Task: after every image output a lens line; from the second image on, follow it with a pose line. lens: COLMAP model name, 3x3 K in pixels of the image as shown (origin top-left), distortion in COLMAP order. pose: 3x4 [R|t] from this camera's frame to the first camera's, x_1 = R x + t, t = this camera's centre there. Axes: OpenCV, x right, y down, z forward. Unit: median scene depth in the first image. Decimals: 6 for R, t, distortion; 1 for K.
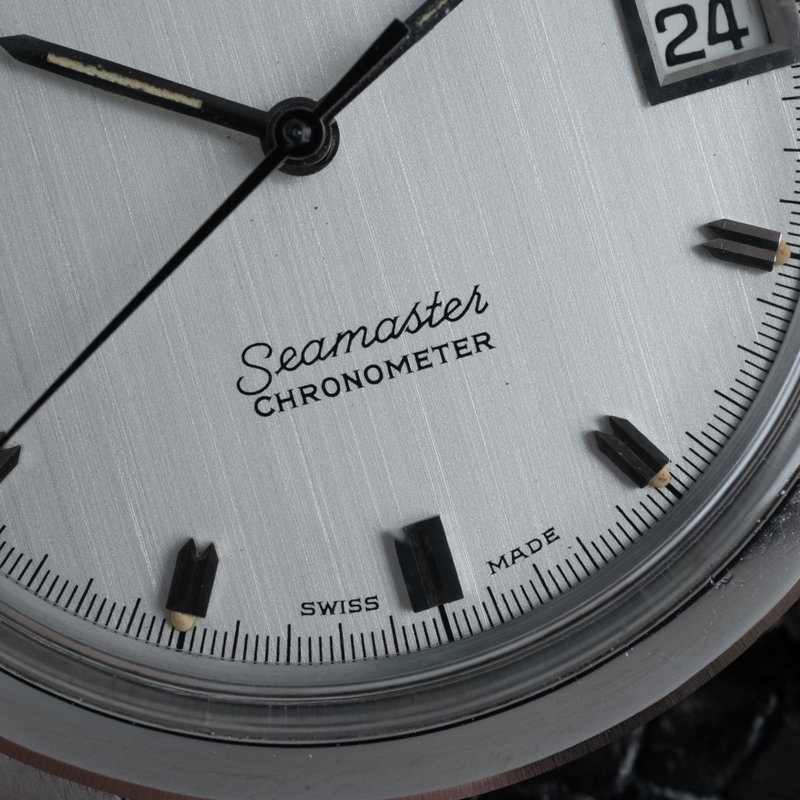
lens RADIAL K [[1587.7, 0, 404.3], [0, 1587.7, 398.8], [0, 0, 1]] dist [0.019511, 0.000000]
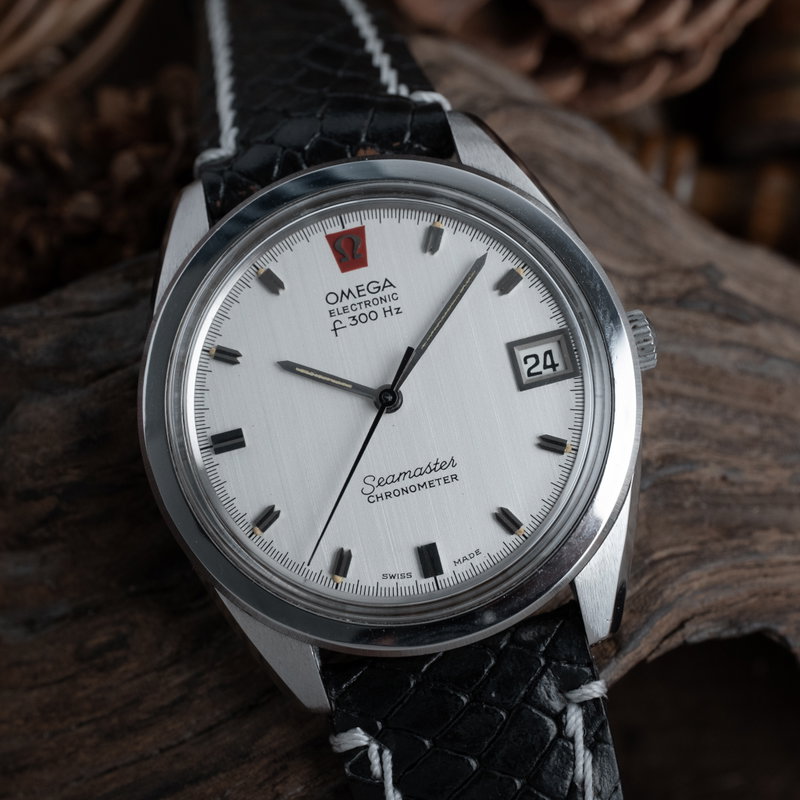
lens RADIAL K [[1587.7, 0, 395.6], [0, 1587.7, 402.2], [0, 0, 1]] dist [0.019511, 0.000000]
pose [[0.997658, 0.028349, -0.062255, 0.113442], [-0.036042, 0.991357, -0.126146, 0.177535], [0.058141, 0.128094, 0.990056, -1.653898]]
